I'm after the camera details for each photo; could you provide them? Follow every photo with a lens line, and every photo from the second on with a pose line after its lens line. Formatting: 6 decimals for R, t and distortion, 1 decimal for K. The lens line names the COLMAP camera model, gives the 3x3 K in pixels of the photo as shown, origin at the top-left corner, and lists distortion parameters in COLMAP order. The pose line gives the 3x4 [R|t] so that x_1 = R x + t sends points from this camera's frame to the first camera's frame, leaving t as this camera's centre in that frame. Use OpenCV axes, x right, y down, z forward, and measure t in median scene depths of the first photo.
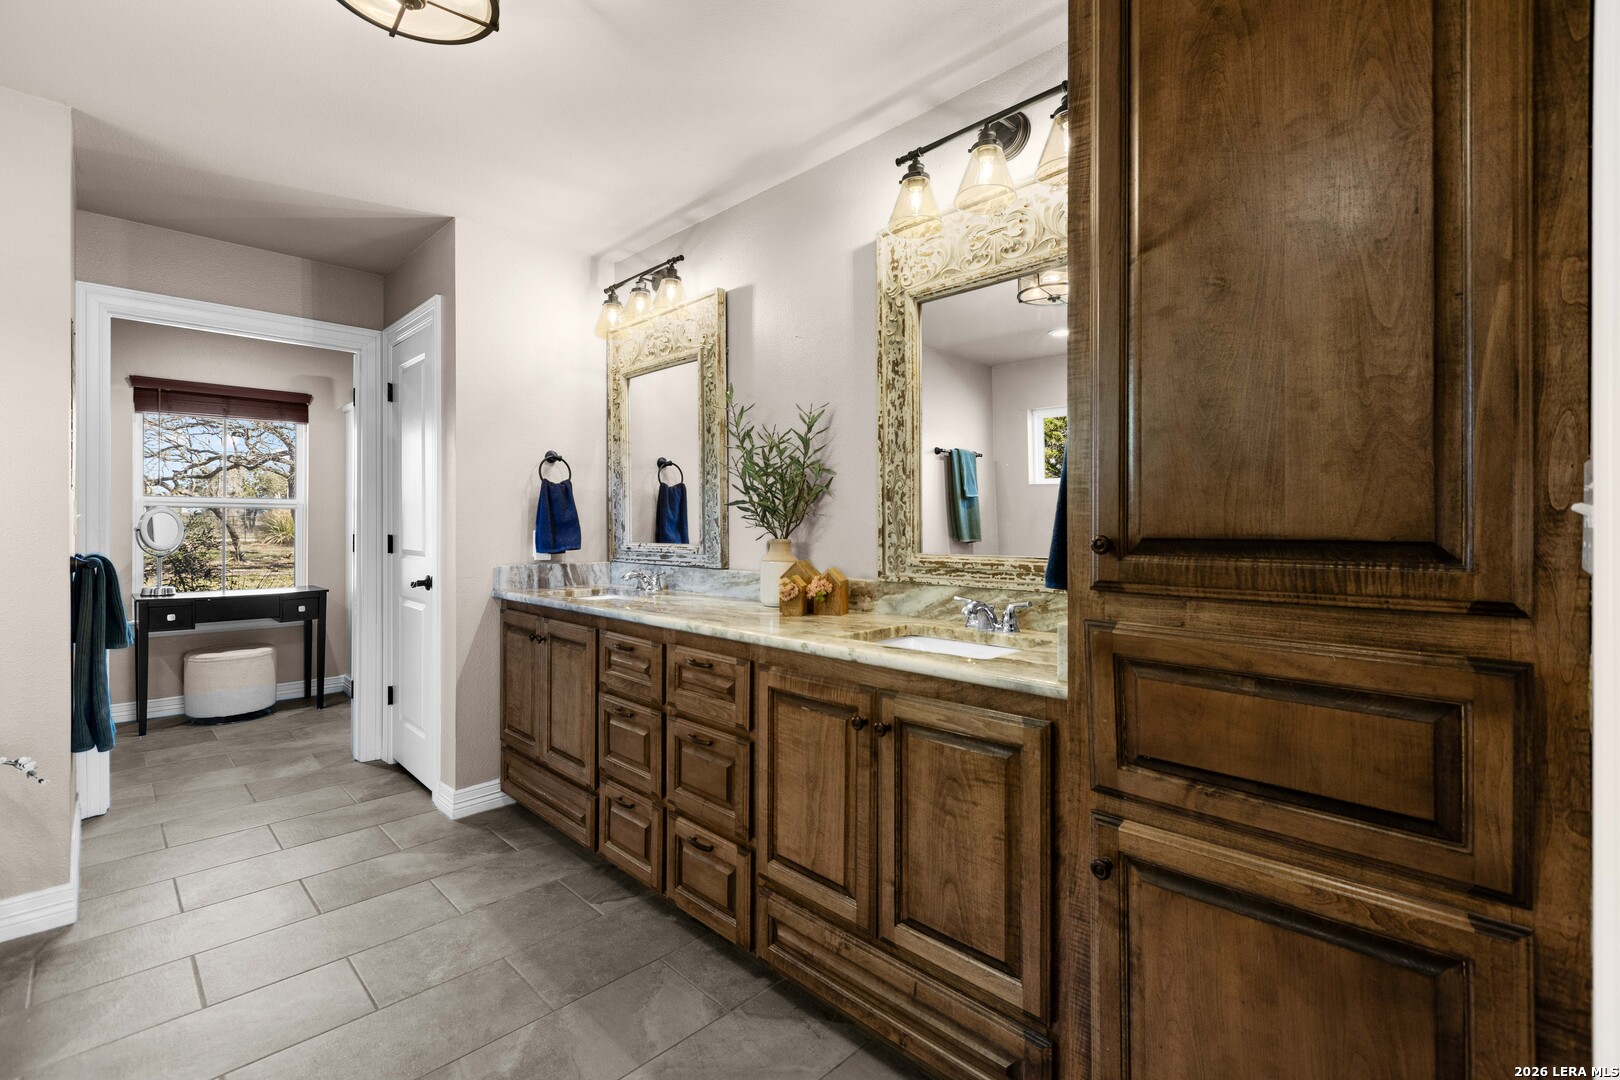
lens RADIAL K [[727.6, 0, 804.6], [0, 727.6, 522.0], [0, 0, 1]] dist [-0.003199, -0.000145]
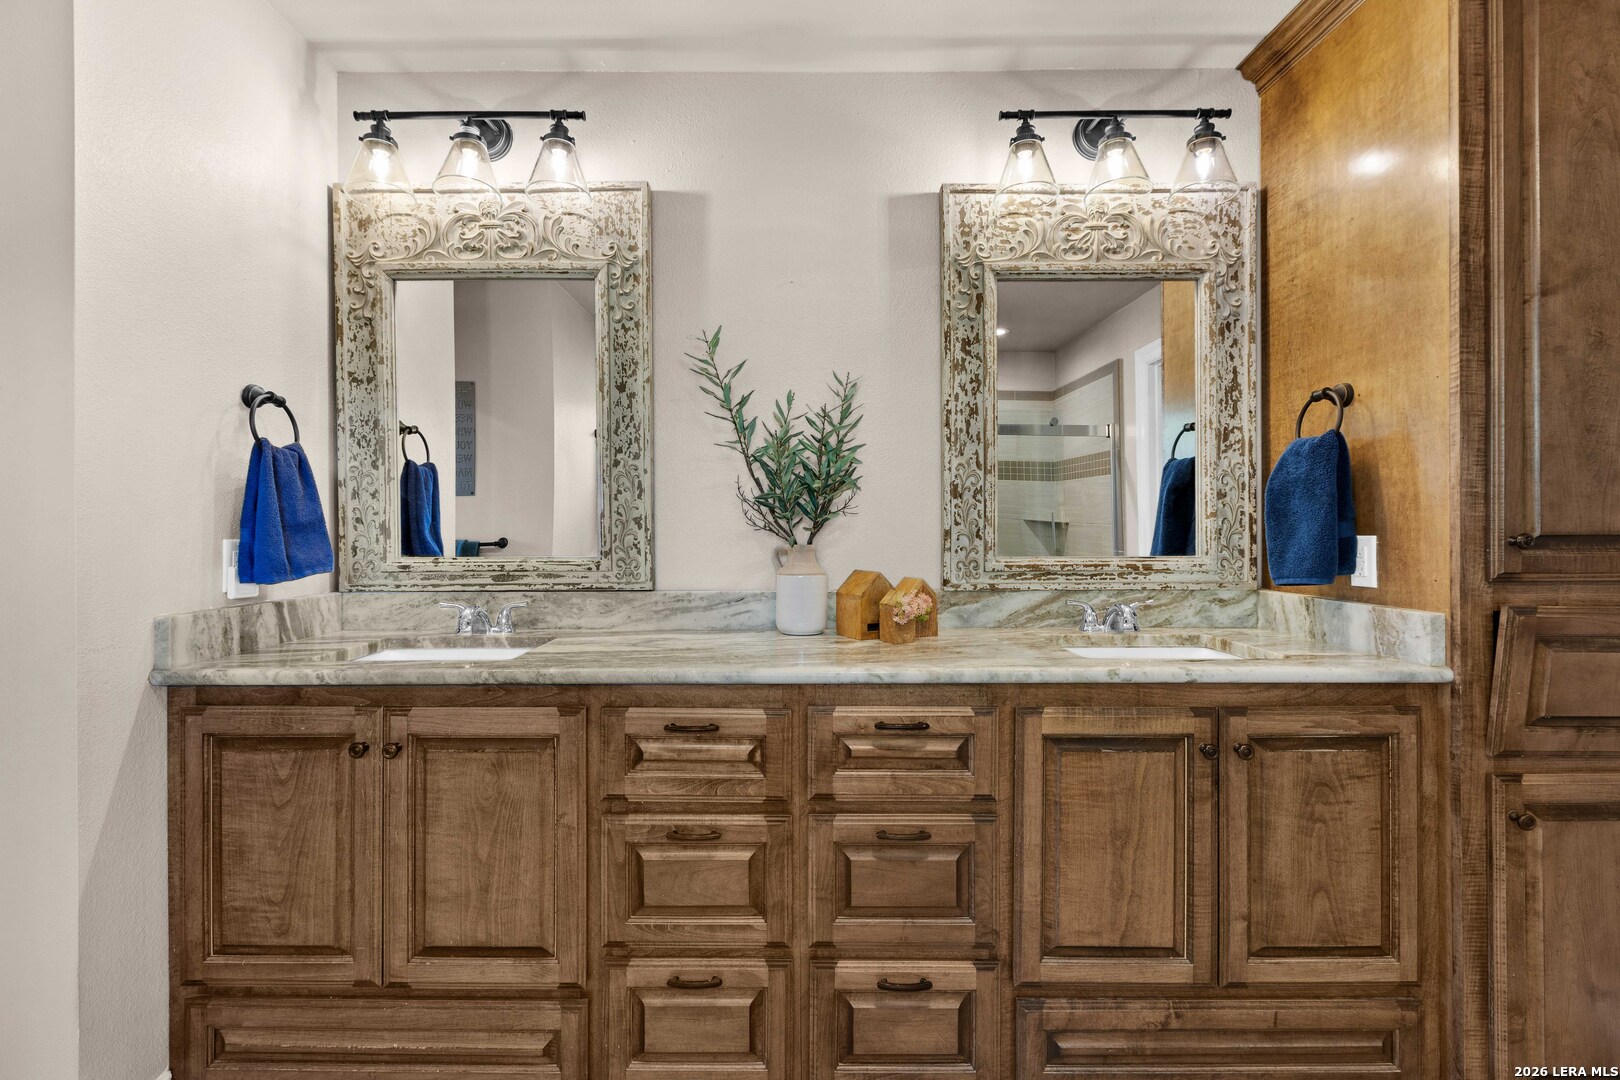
lens RADIAL K [[722.6, 0, 798.4], [0, 722.6, 524.3], [0, 0, 1]] dist [0.001077, -0.000829]
pose [[0.704692, -0.001038, 0.709512, -0.642619], [0.000561, 0.999999, 0.000907, 0.001372], [-0.709513, -0.000241, 0.704693, 0.532153]]
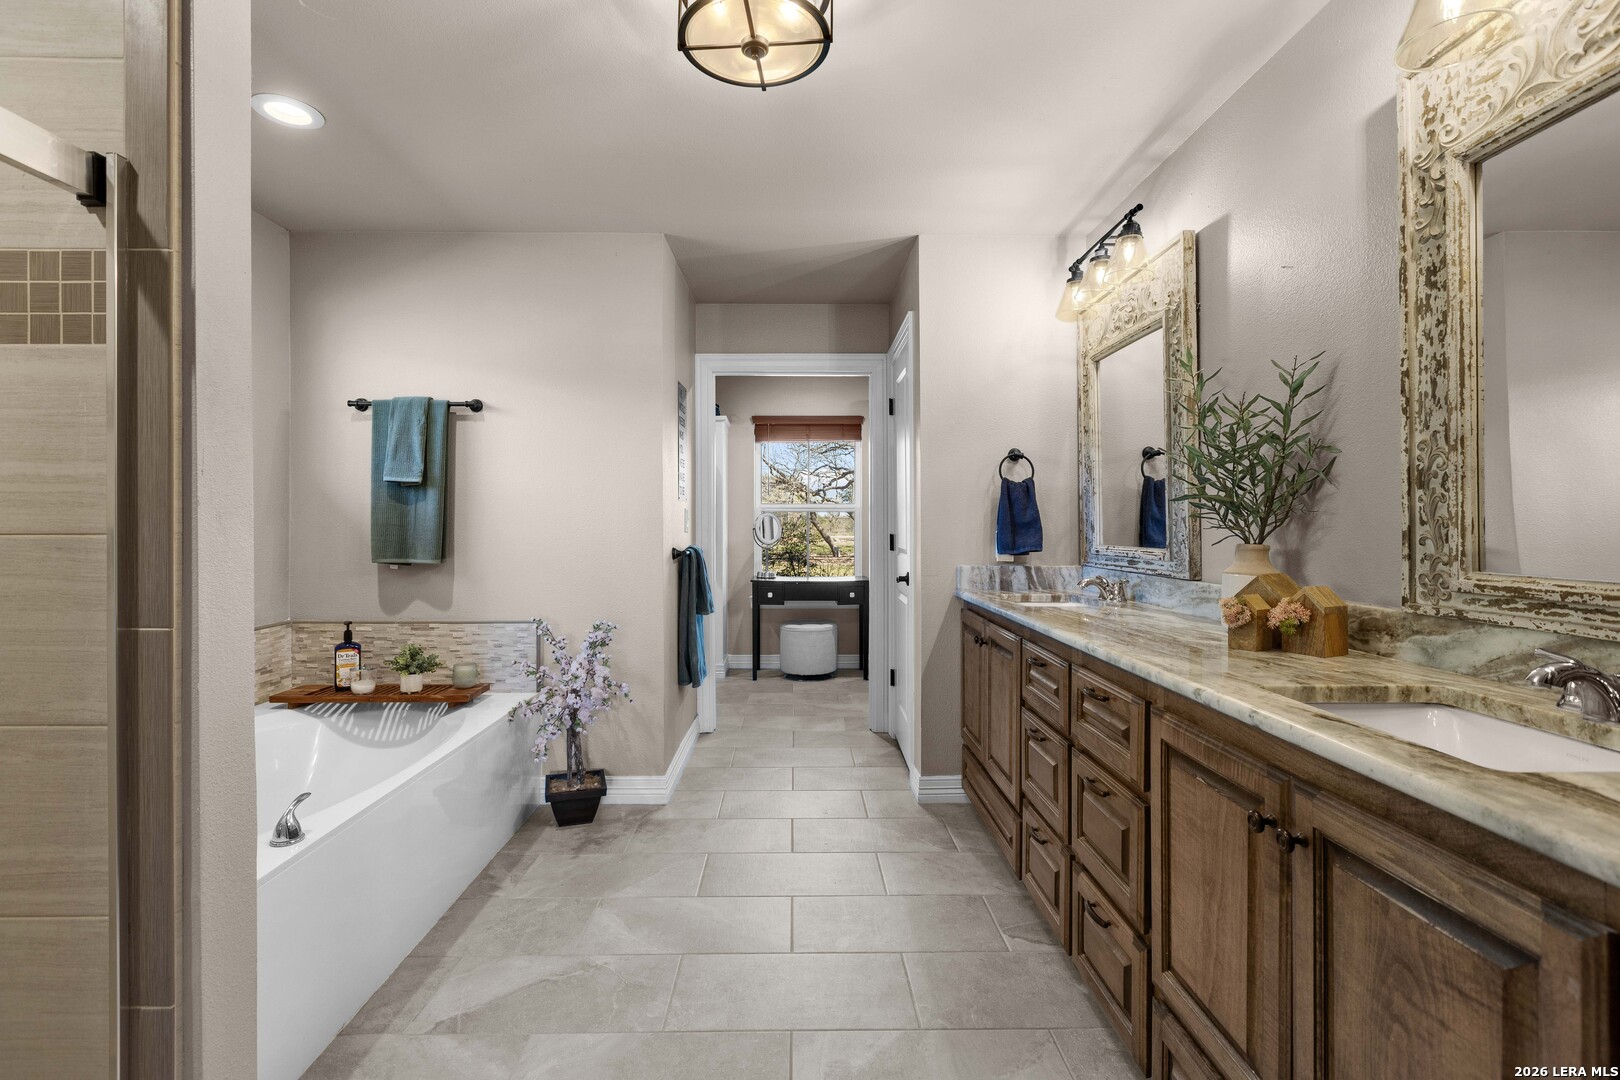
lens RADIAL K [[722.6, 0, 798.4], [0, 722.6, 524.3], [0, 0, 1]] dist [0.001077, -0.000829]
pose [[0.715648, -0.002099, -0.698458, 0.170681], [0.004736, 0.999987, 0.001848, -0.000988], [0.698445, -0.004630, 0.715649, 0.163541]]
